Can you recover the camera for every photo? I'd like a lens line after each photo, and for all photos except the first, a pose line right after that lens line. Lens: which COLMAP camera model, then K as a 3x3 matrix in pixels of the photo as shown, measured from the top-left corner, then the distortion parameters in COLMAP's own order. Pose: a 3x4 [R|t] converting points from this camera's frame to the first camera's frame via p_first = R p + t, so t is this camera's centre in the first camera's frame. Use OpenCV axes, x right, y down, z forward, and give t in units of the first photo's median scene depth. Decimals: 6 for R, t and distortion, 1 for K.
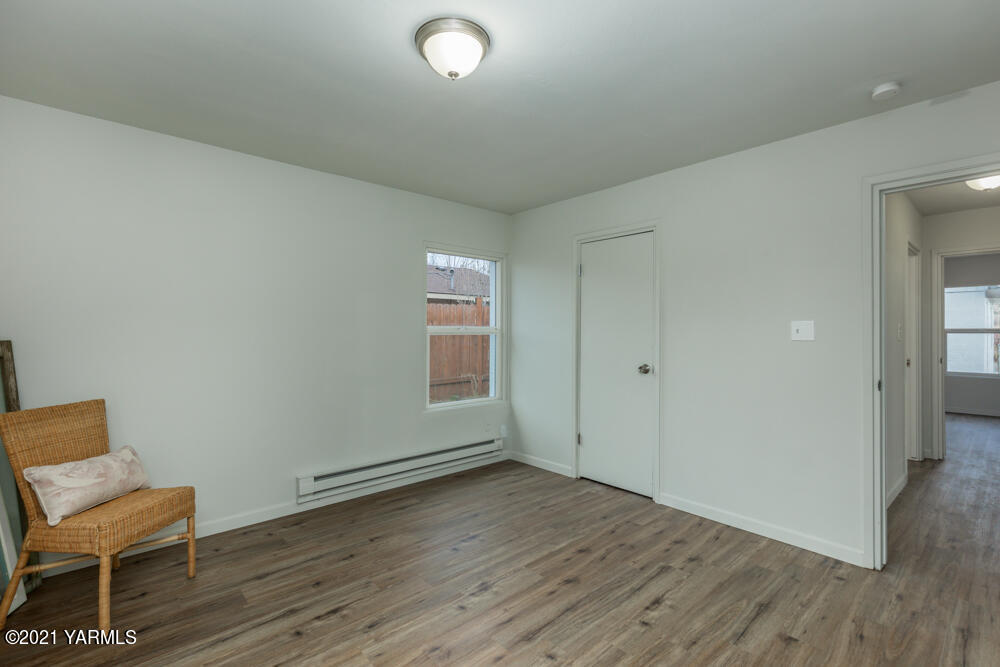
lens RADIAL K [[465.5, 0, 500.1], [0, 465.5, 329.3], [0, 0, 1]] dist [0.005662, 0.000373]
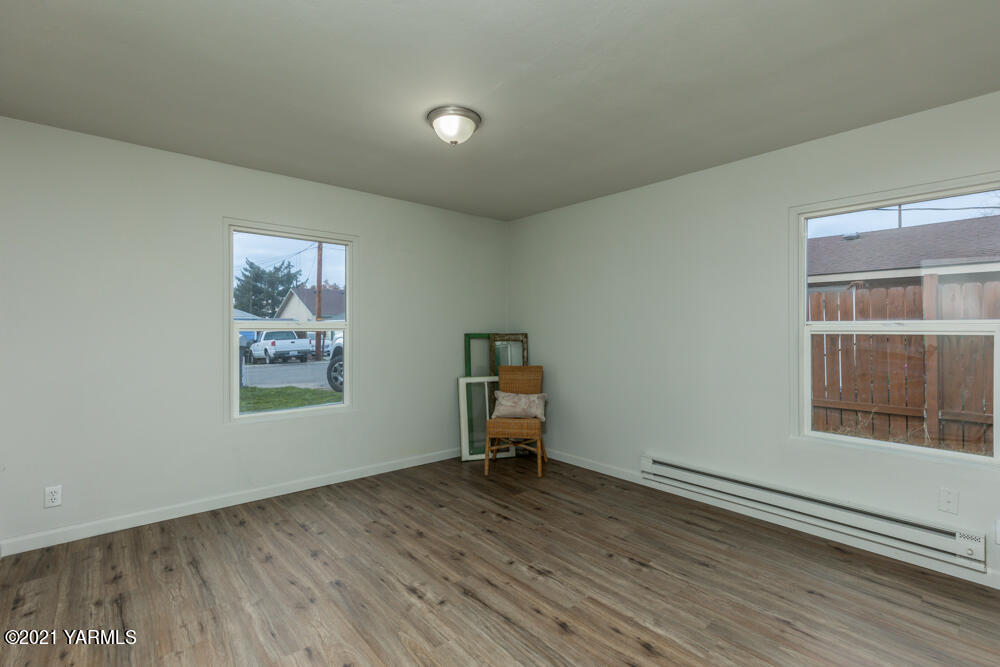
lens RADIAL K [[465.5, 0, 499.6], [0, 465.5, 331.3], [0, 0, 1]] dist [0.005662, 0.000373]
pose [[-0.034230, 0.003229, -0.999409, 0.930014], [0.000541, 0.999995, 0.003213, 0.007553], [0.999414, -0.000431, -0.034231, 0.860595]]
